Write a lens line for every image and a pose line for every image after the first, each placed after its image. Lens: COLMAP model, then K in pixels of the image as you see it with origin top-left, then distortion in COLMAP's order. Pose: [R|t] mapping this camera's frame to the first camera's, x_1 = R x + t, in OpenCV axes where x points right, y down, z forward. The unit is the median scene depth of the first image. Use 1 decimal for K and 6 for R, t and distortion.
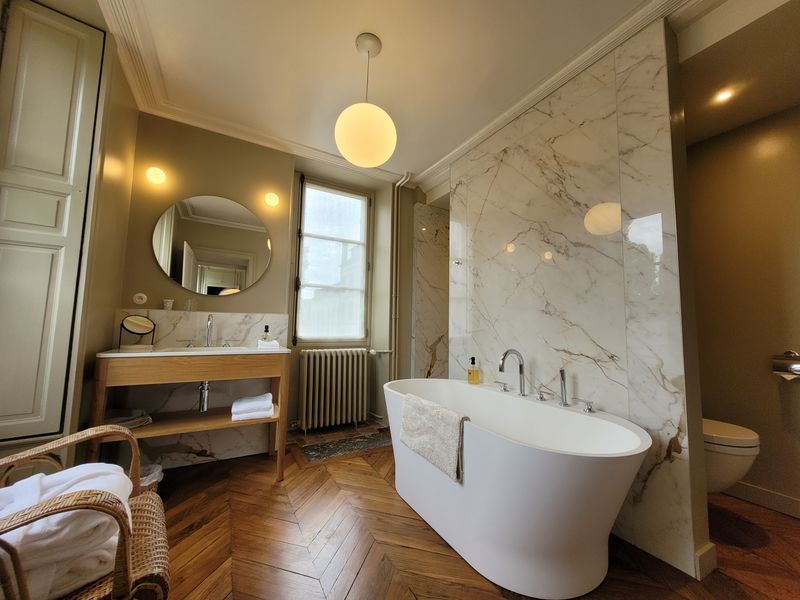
lens RADIAL K [[312.2, 0, 400.0], [0, 312.2, 300.0], [0, 0, 1]] dist [-0.000914, -0.000143]
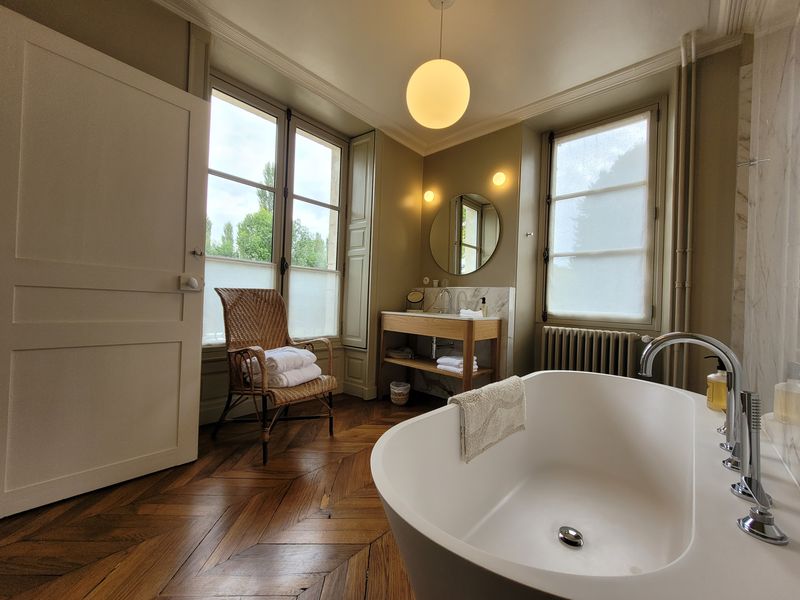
lens RADIAL K [[312.2, 0, 400.0], [0, 312.2, 300.0], [0, 0, 1]] dist [-0.000914, -0.000143]
pose [[0.298955, -0.008071, -0.954233, 0.421593], [0.047946, 0.998828, 0.006573, 0.054011], [0.953062, -0.047716, 0.298992, 0.302452]]
